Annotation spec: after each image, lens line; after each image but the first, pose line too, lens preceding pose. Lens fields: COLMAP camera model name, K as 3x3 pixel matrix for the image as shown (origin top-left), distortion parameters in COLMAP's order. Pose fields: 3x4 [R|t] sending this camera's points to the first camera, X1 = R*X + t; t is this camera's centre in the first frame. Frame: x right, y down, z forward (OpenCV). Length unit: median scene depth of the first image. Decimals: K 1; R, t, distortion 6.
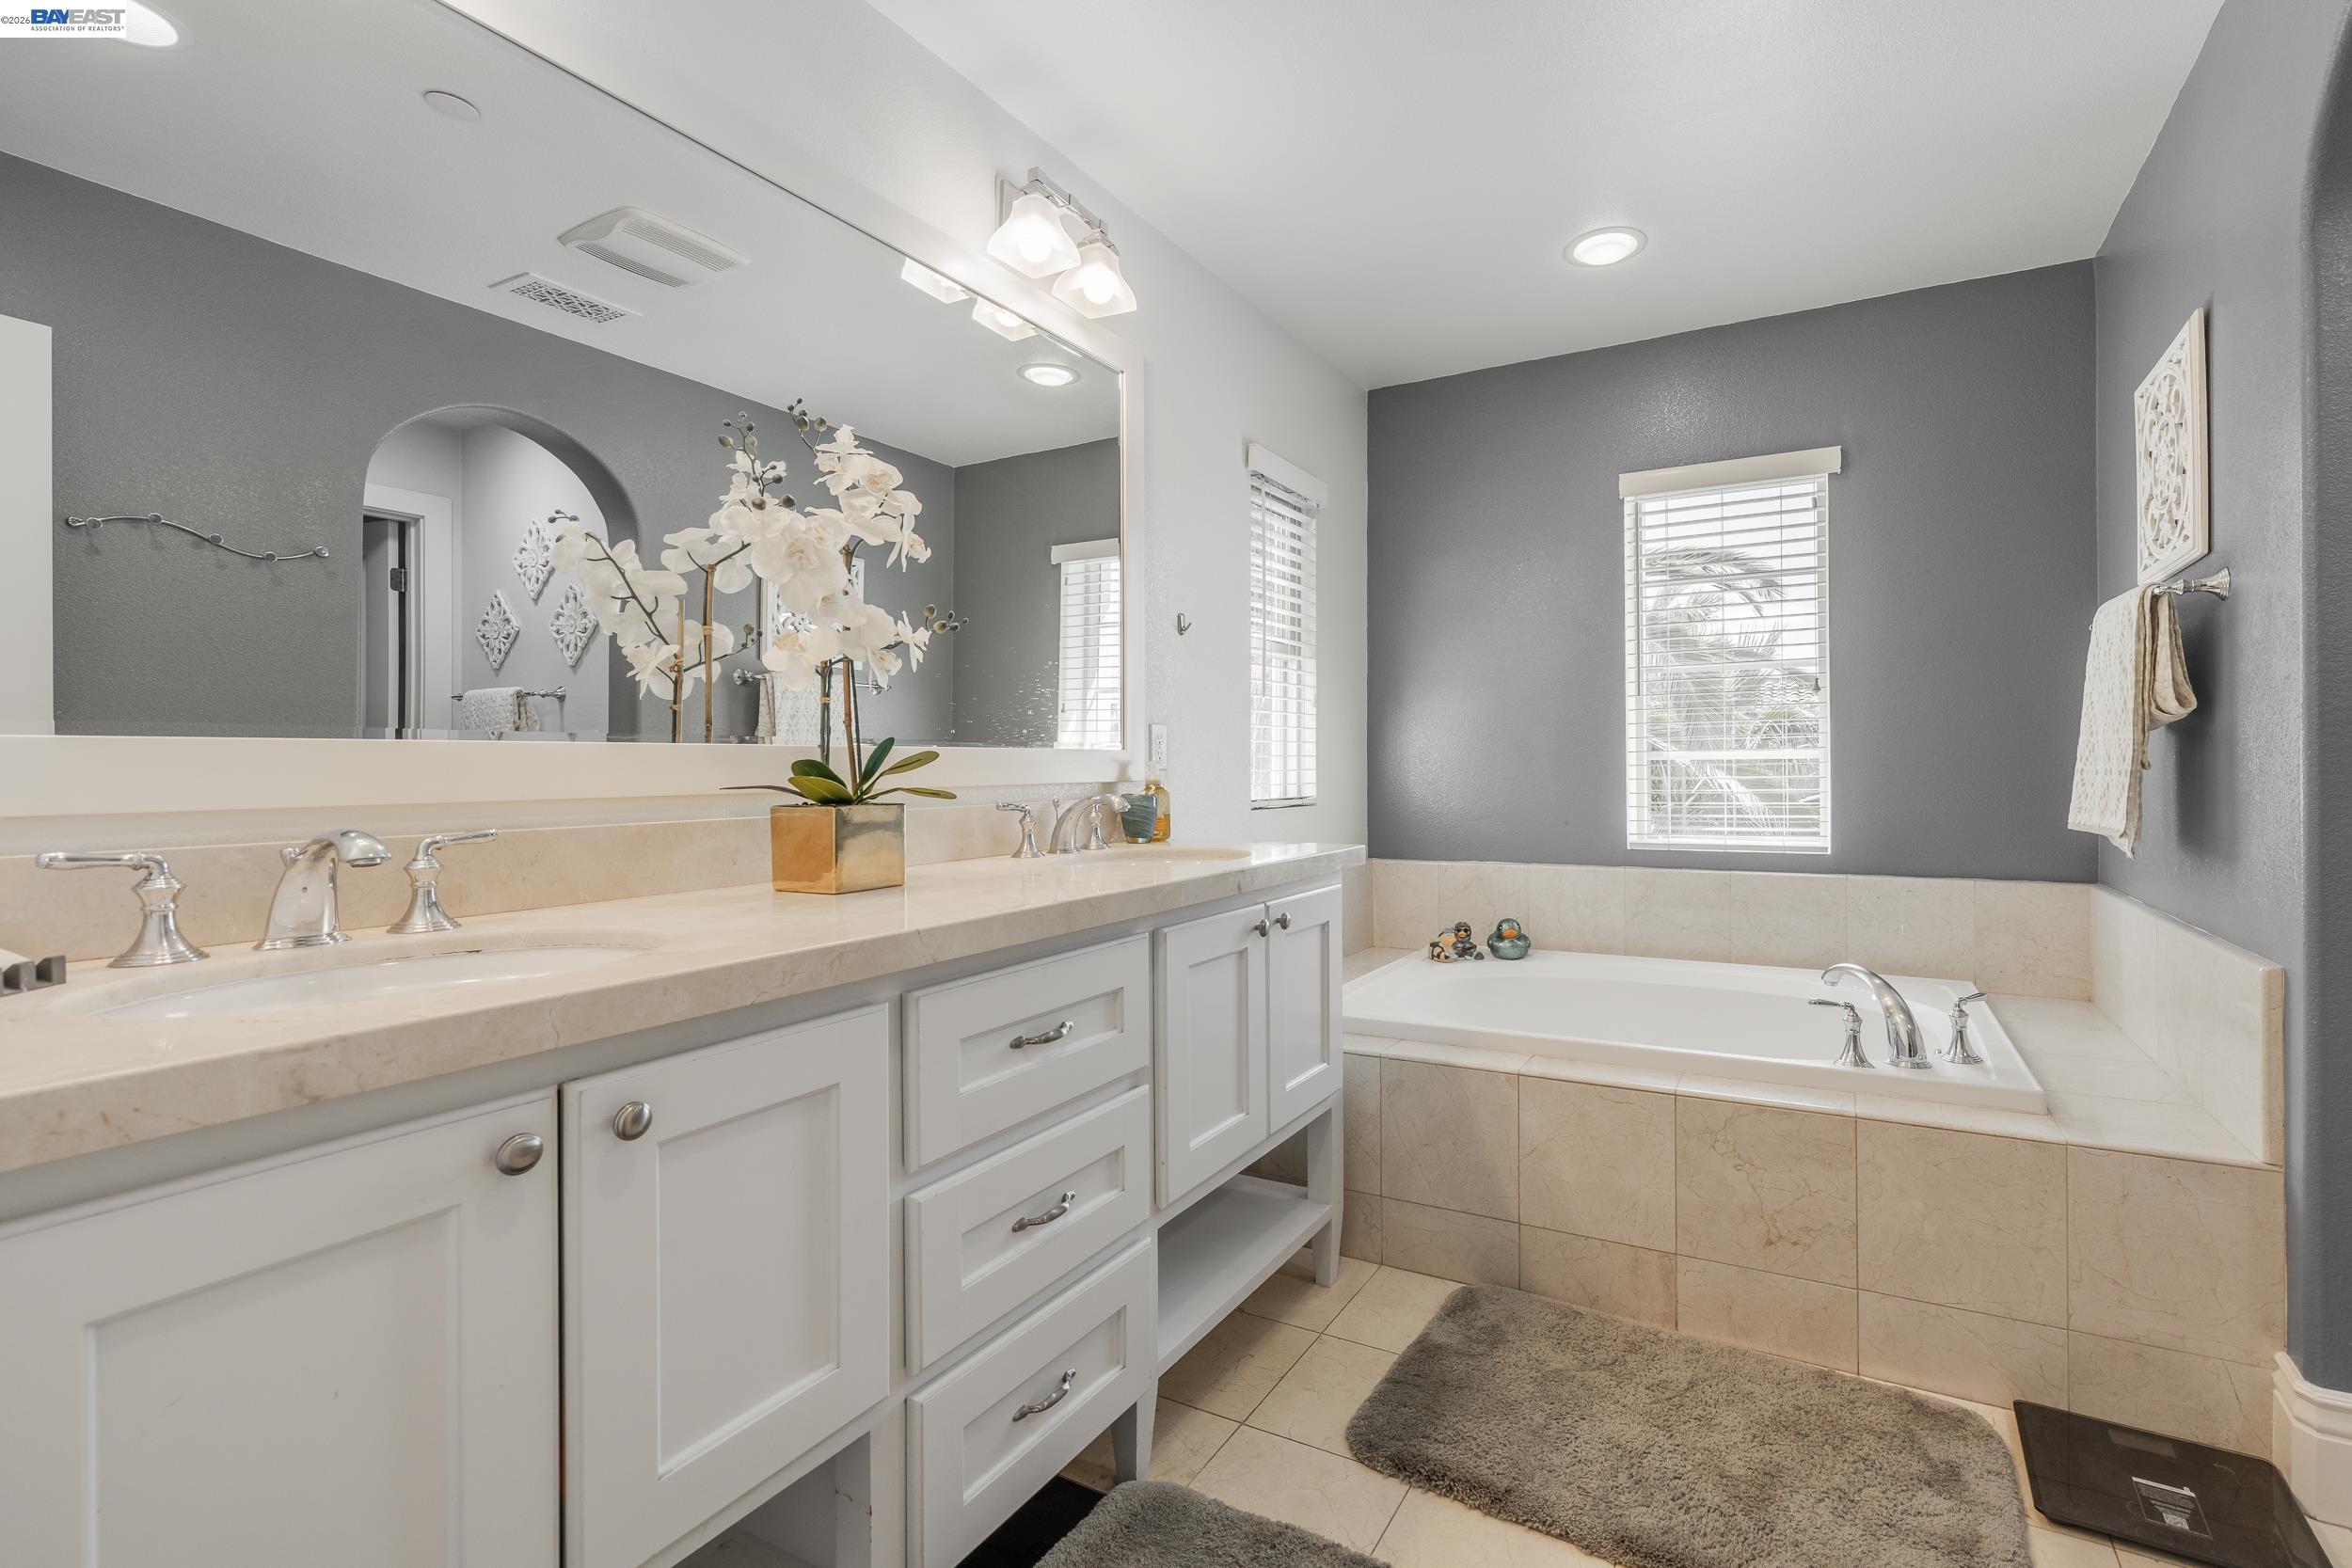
lens RADIAL K [[995.9, 0, 1181.4], [0, 995.9, 775.3], [0, 0, 1]] dist [-0.001037, -0.000159]
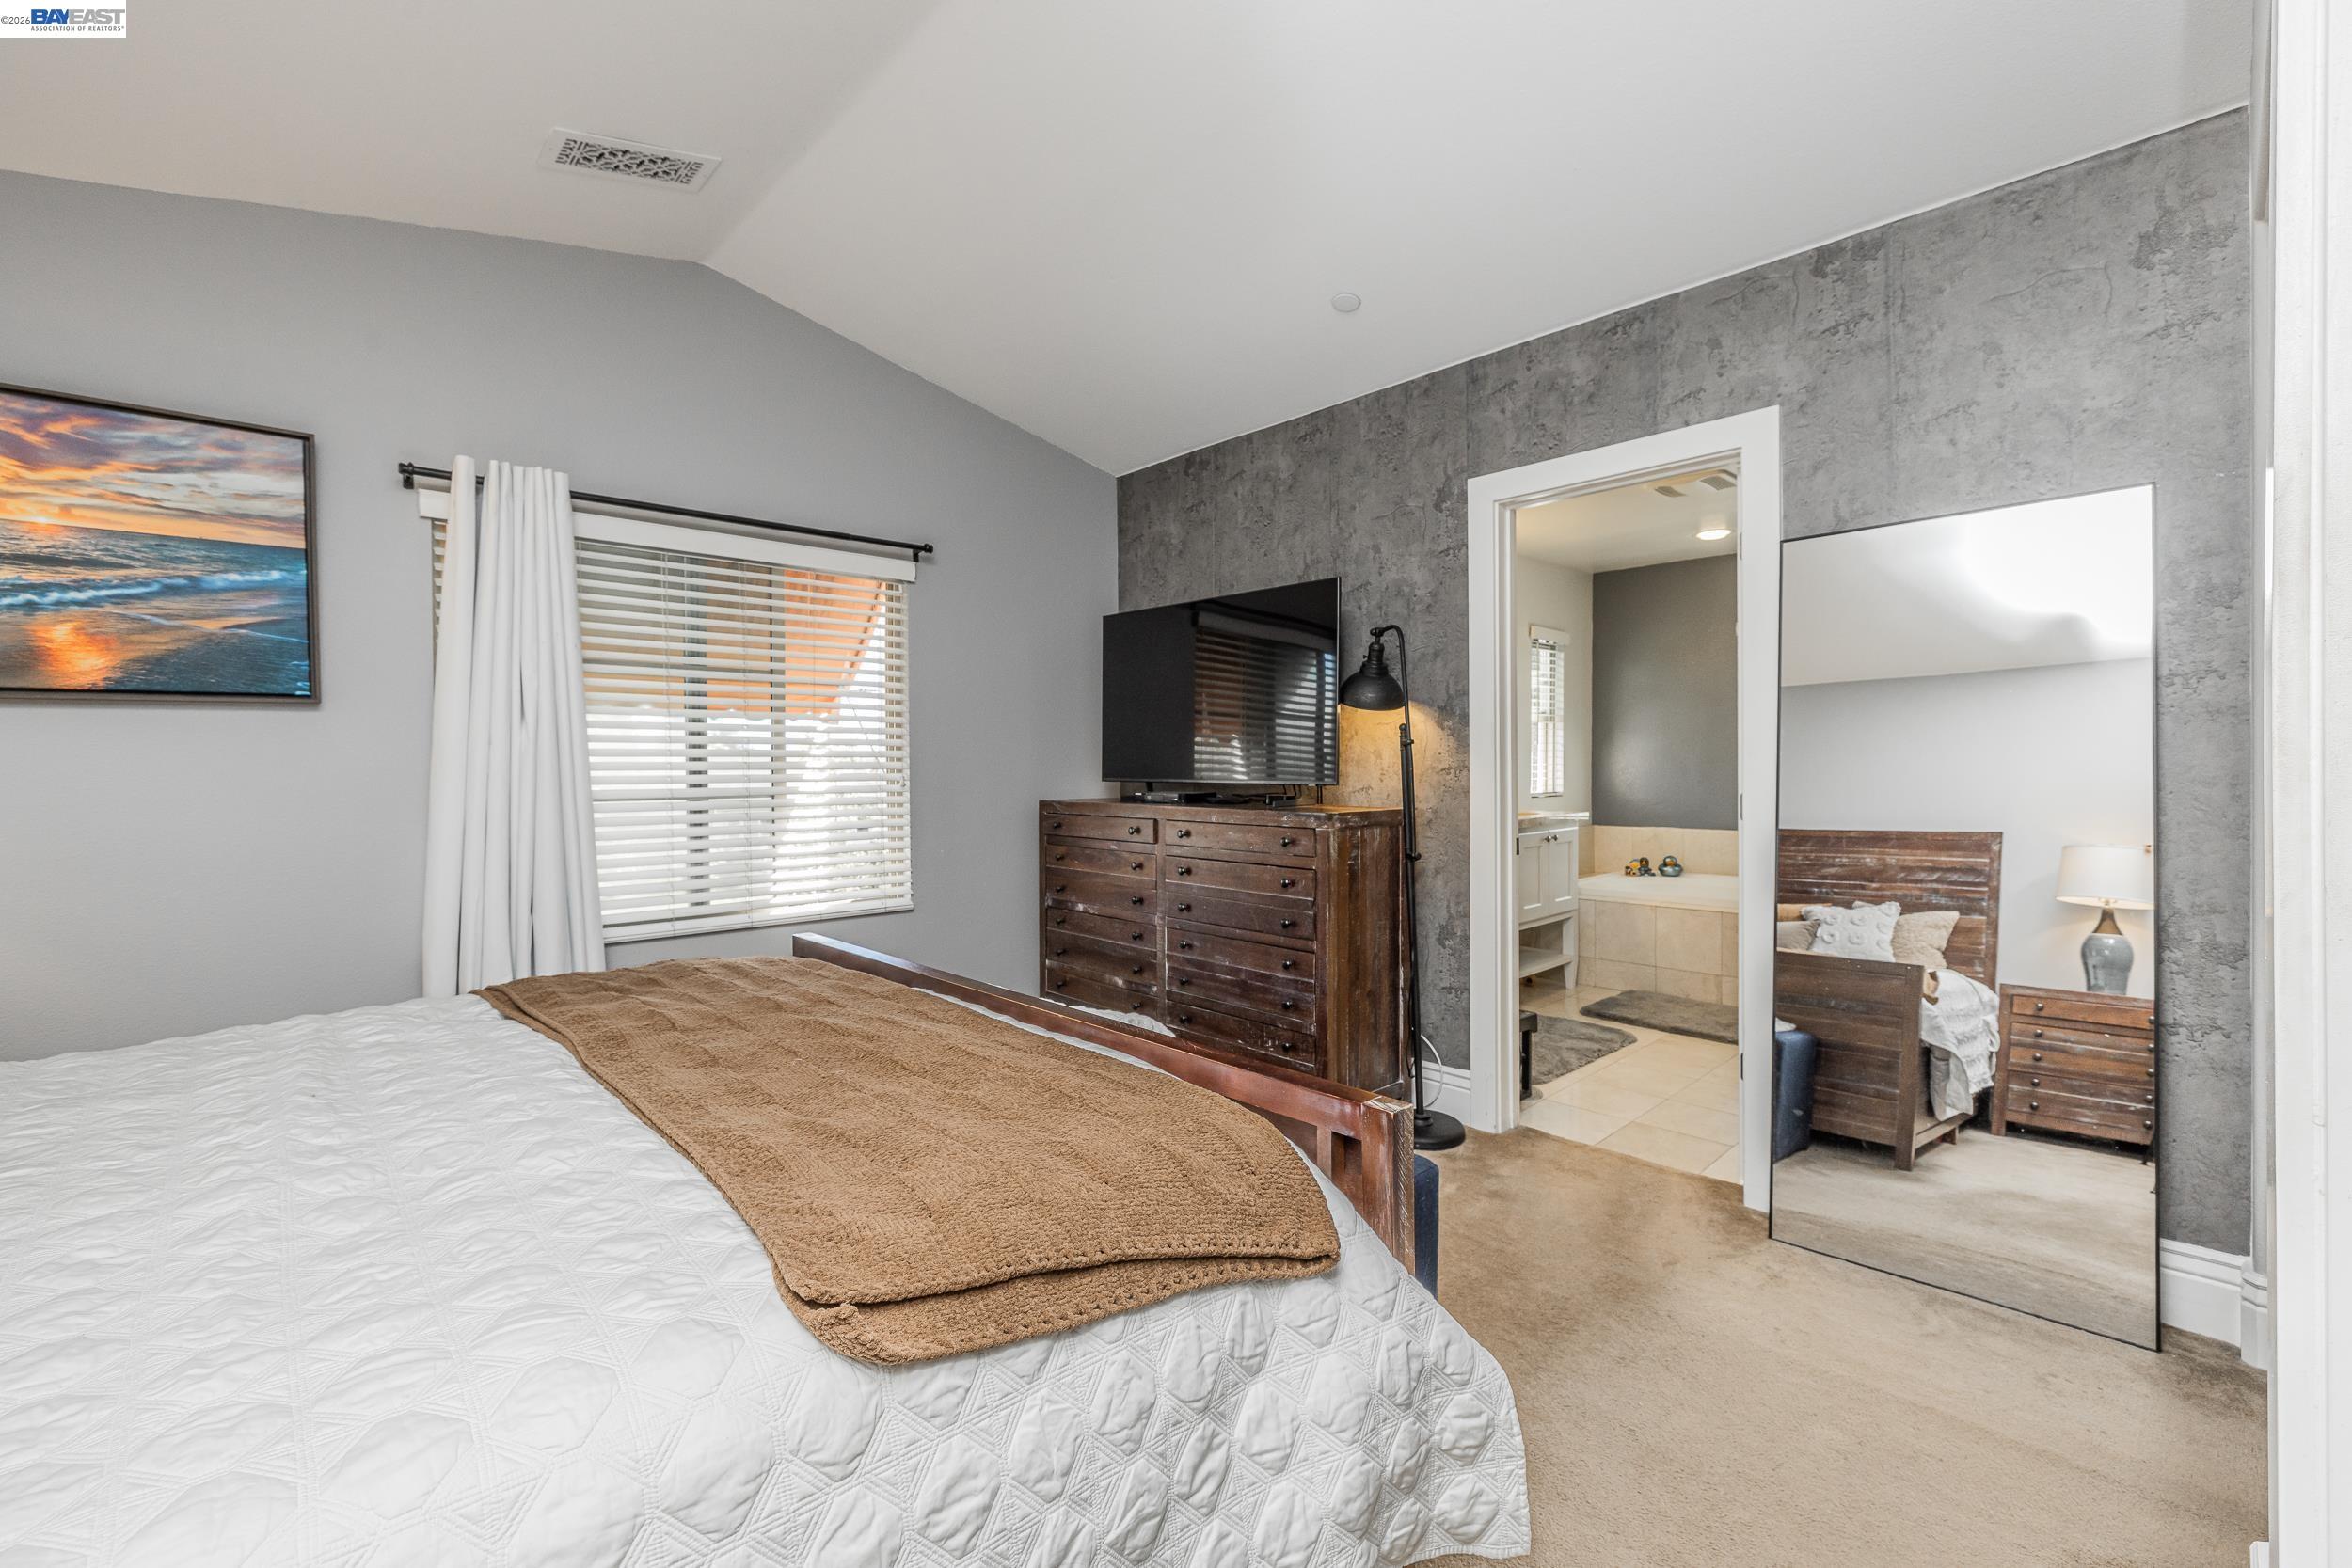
lens RADIAL K [[995.9, 0, 1164.9], [0, 995.9, 783.2], [0, 0, 1]] dist [-0.001037, -0.000159]
pose [[0.972840, -0.001804, -0.231472, -0.176290], [0.004110, 0.999947, 0.009483, -0.017855], [0.231442, -0.010176, 0.972795, -1.106991]]
